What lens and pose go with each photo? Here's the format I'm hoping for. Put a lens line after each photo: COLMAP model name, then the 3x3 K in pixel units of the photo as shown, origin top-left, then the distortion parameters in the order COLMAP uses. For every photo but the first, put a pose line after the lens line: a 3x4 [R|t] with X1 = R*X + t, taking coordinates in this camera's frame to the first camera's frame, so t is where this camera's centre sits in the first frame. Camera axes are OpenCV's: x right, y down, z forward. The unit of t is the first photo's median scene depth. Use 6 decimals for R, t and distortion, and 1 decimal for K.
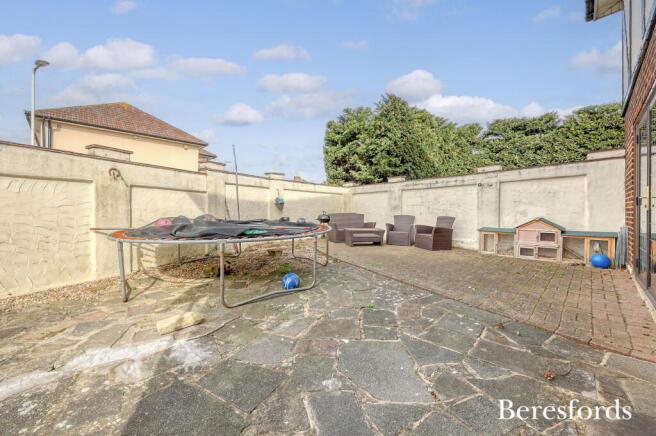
lens RADIAL K [[262.9, 0, 326.7], [0, 262.9, 216.1], [0, 0, 1]] dist [-0.001239, -0.000027]
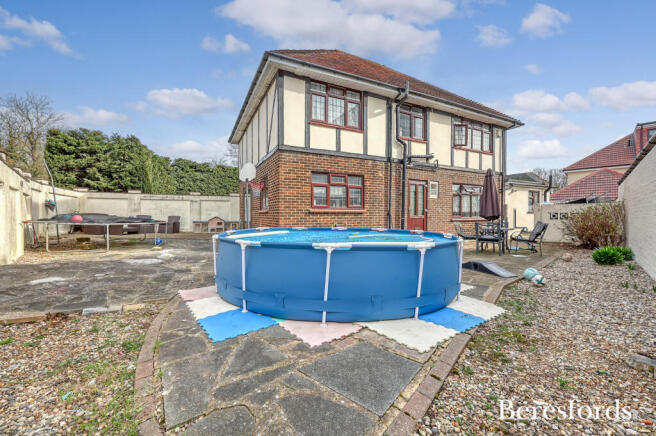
lens RADIAL K [[262.9, 0, 326.6], [0, 262.9, 218.3], [0, 0, 1]] dist [-0.001239, -0.000027]
pose [[0.322484, -0.003910, 0.946567, -0.819030], [-0.000215, 0.999991, 0.004204, 0.008361], [-0.946575, -0.001559, 0.322480, -0.538730]]
